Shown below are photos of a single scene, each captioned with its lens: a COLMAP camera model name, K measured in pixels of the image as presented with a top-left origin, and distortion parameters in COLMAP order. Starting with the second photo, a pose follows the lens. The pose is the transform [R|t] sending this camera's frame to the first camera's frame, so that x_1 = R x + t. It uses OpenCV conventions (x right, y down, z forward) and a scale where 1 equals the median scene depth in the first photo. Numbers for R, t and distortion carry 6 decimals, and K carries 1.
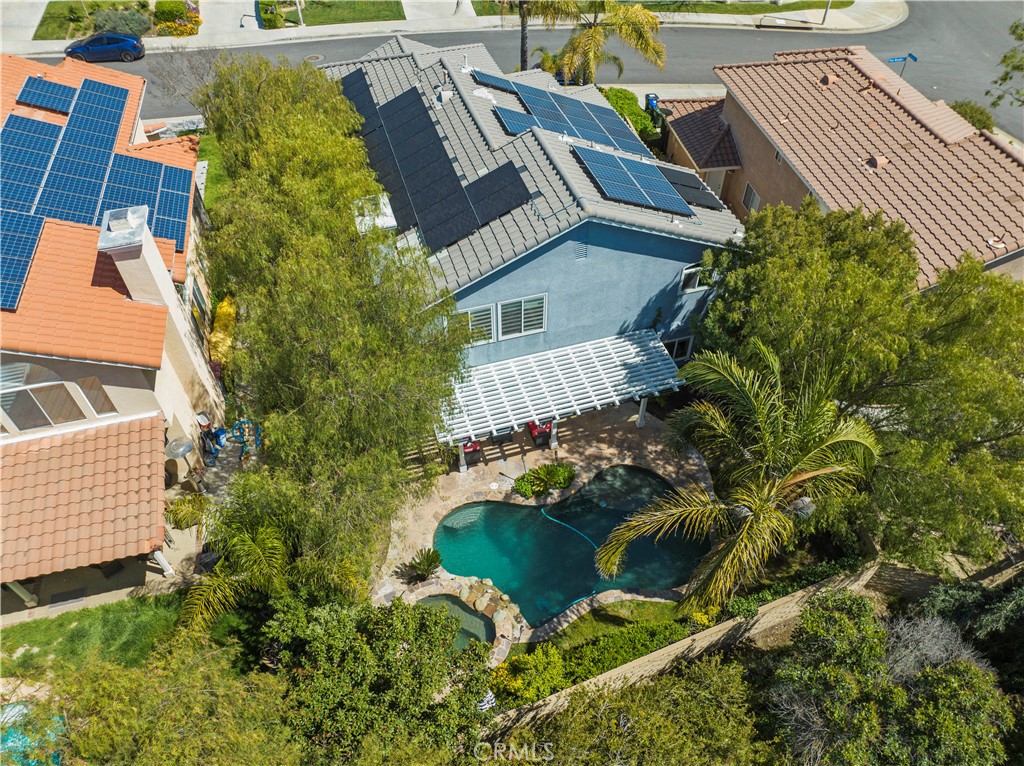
lens RADIAL K [[714.8, 0, 512.0], [0, 714.8, 383.0], [0, 0, 1]] dist [-0.034378, 0.005071]
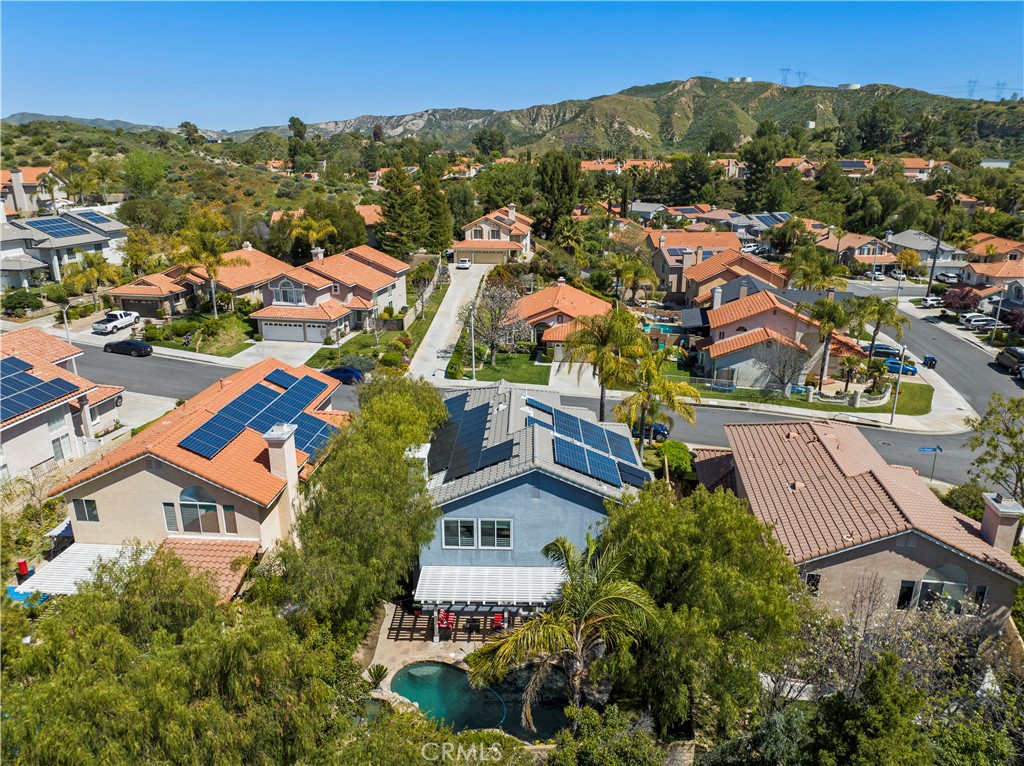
lens RADIAL K [[714.8, 0, 512.0], [0, 714.8, 383.0], [0, 0, 1]] dist [-0.034378, 0.005071]
pose [[0.950167, 0.102236, -0.294500, 0.421936], [-0.234635, 0.856530, -0.459677, 0.291416], [0.205253, 0.505870, 0.837835, -0.368188]]
